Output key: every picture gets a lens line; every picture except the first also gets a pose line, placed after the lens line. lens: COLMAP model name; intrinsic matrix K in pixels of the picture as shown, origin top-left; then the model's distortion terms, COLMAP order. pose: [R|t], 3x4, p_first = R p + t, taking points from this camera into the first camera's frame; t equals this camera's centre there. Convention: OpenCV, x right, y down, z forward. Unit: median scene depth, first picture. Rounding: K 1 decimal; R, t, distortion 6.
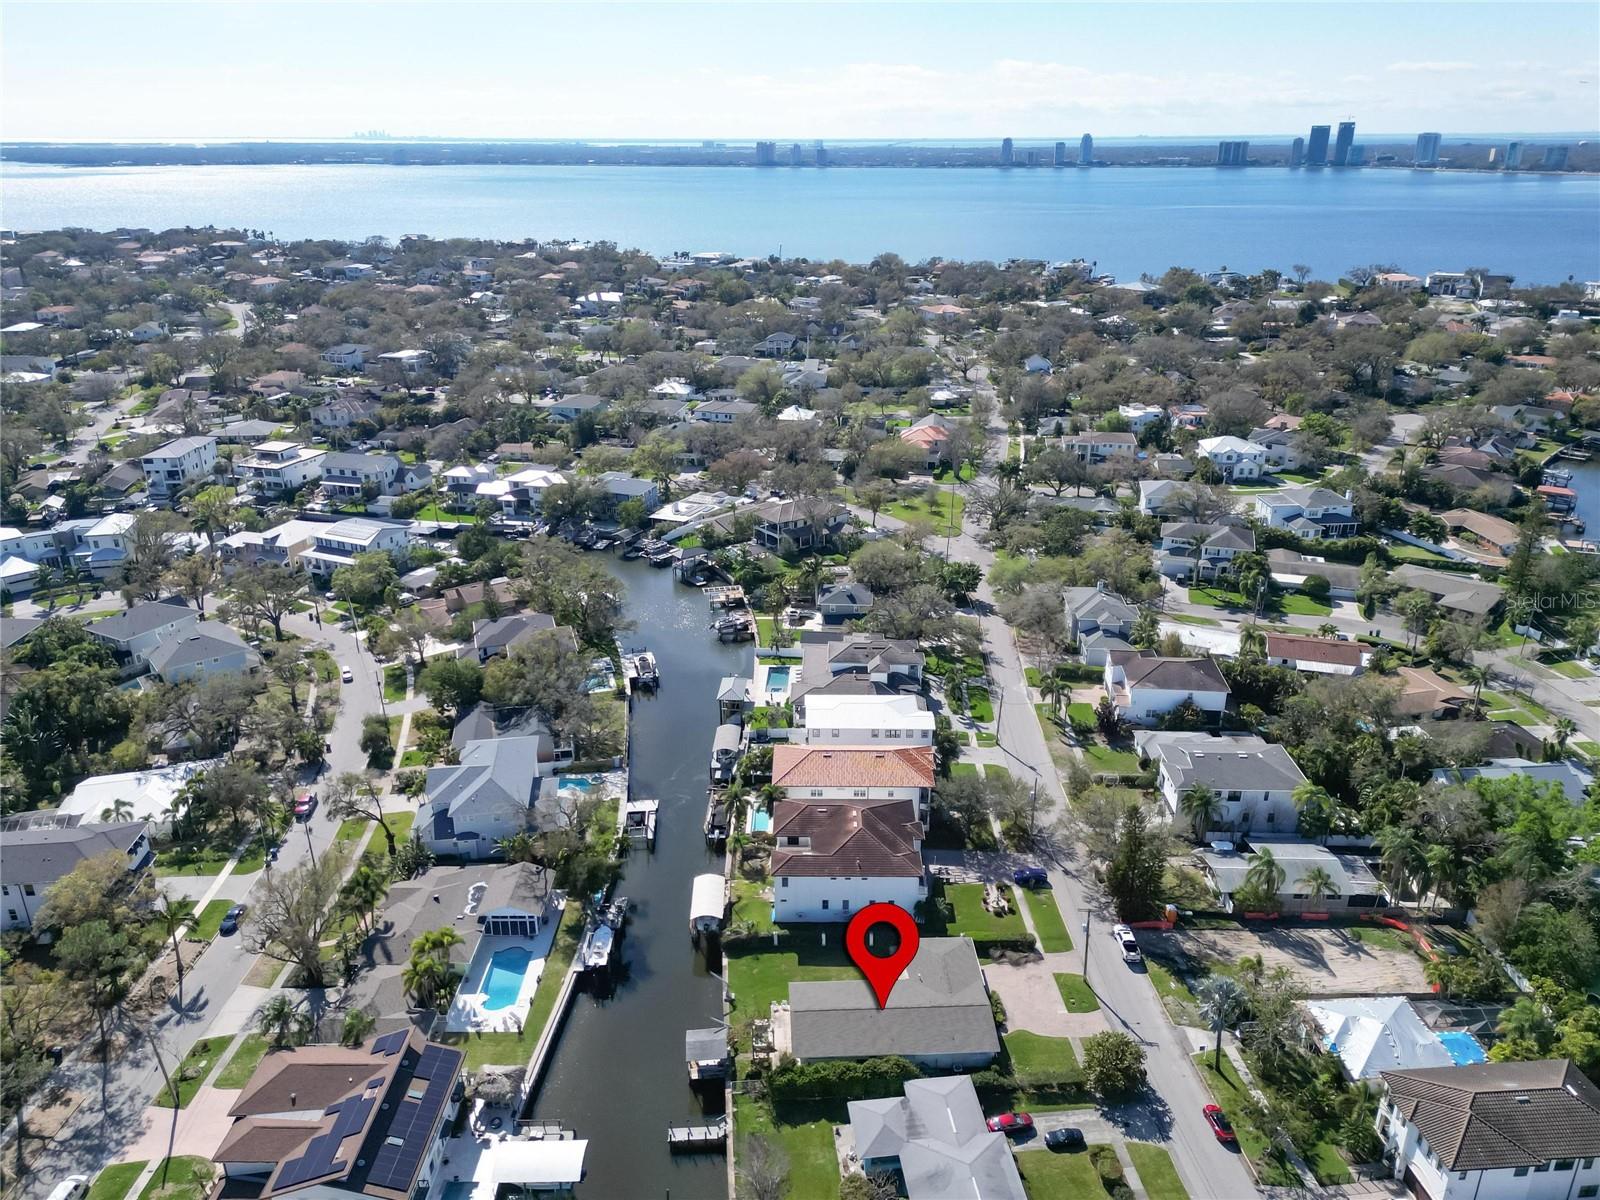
lens RADIAL K [[1142.5, 0, 800.0], [0, 1142.5, 600.0], [0, 0, 1]] dist [0.081075, -0.077587]
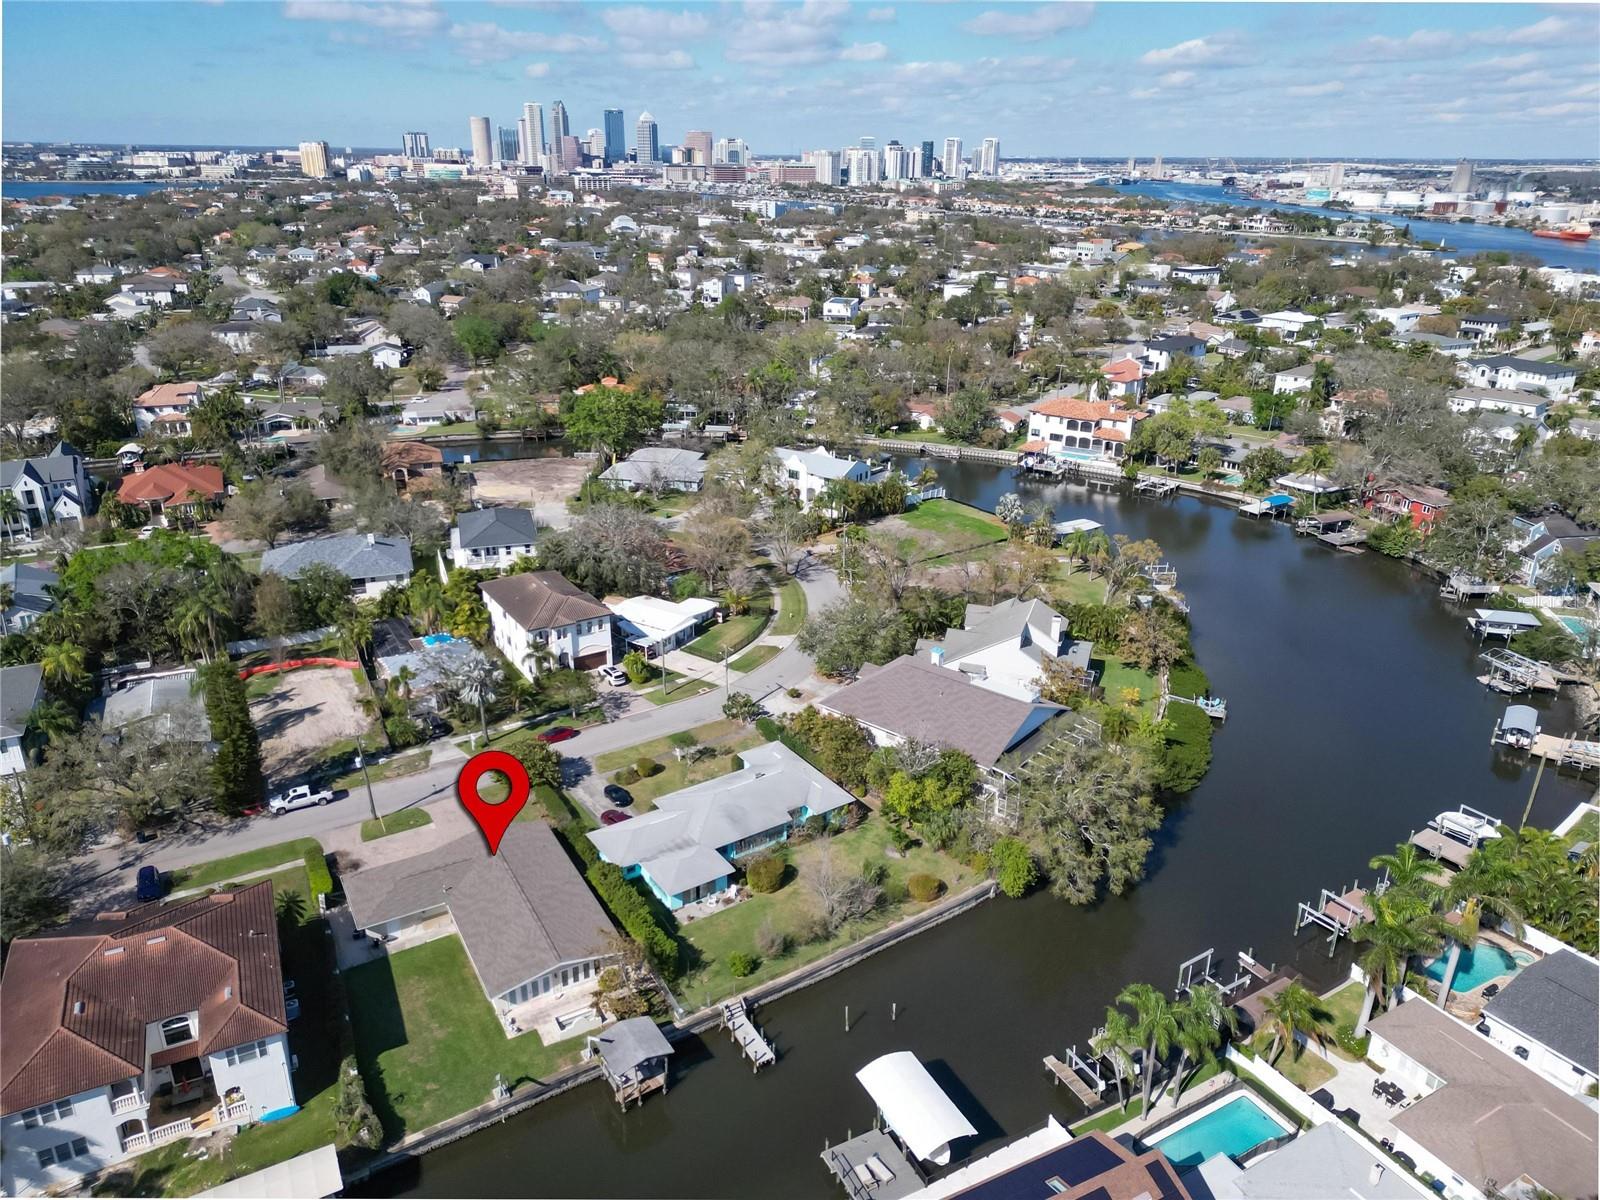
lens RADIAL K [[1112.1, 0, 800.0], [0, 1112.1, 600.0], [0, 0, 1]] dist [0.084845, -0.095287]
pose [[-0.462260, -0.328723, 0.823563, -0.293979], [0.321686, 0.803315, 0.501201, -0.066128], [-0.826337, 0.496614, -0.265595, 0.479521]]
